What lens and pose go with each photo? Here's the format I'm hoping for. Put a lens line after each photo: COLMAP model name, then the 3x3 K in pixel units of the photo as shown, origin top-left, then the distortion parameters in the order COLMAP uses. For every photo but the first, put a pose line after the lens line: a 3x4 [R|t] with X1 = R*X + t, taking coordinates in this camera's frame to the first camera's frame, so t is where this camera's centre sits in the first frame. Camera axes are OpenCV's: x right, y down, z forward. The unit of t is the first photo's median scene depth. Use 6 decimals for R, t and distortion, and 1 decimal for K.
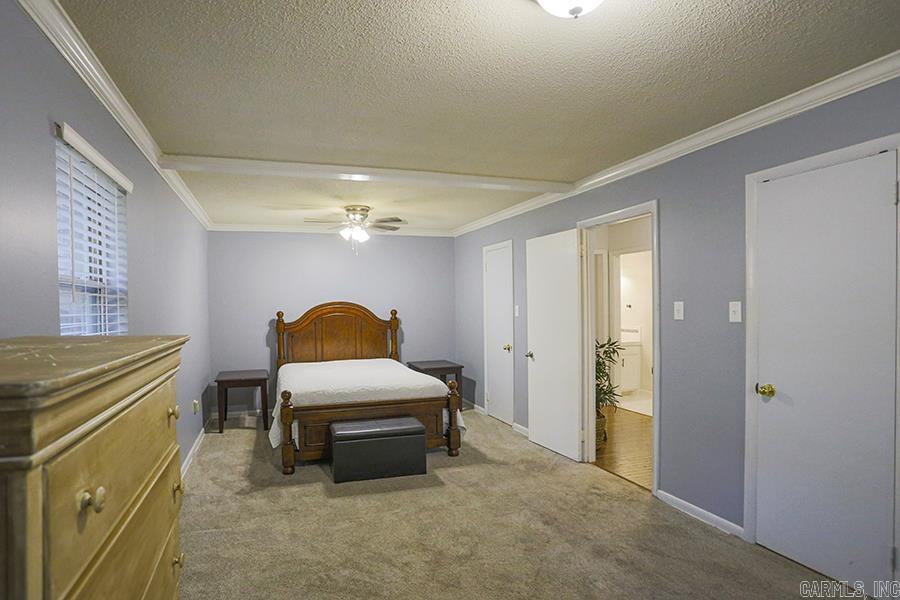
lens RADIAL K [[481.6, 0, 434.4], [0, 481.6, 301.2], [0, 0, 1]] dist [-0.088371, 0.038640]
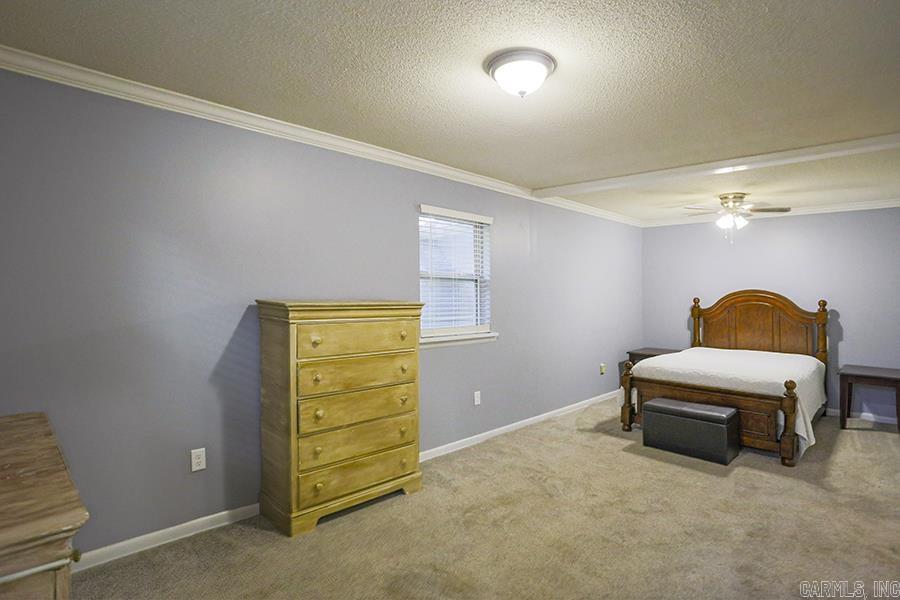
lens RADIAL K [[481.6, 0, 434.4], [0, 481.6, 301.2], [0, 0, 1]] dist [-0.088371, 0.038640]
pose [[0.418543, 0.041690, -0.907240, 0.467184], [-0.010029, 0.999097, 0.041285, -0.009862], [0.908142, -0.008181, 0.418583, 0.037310]]
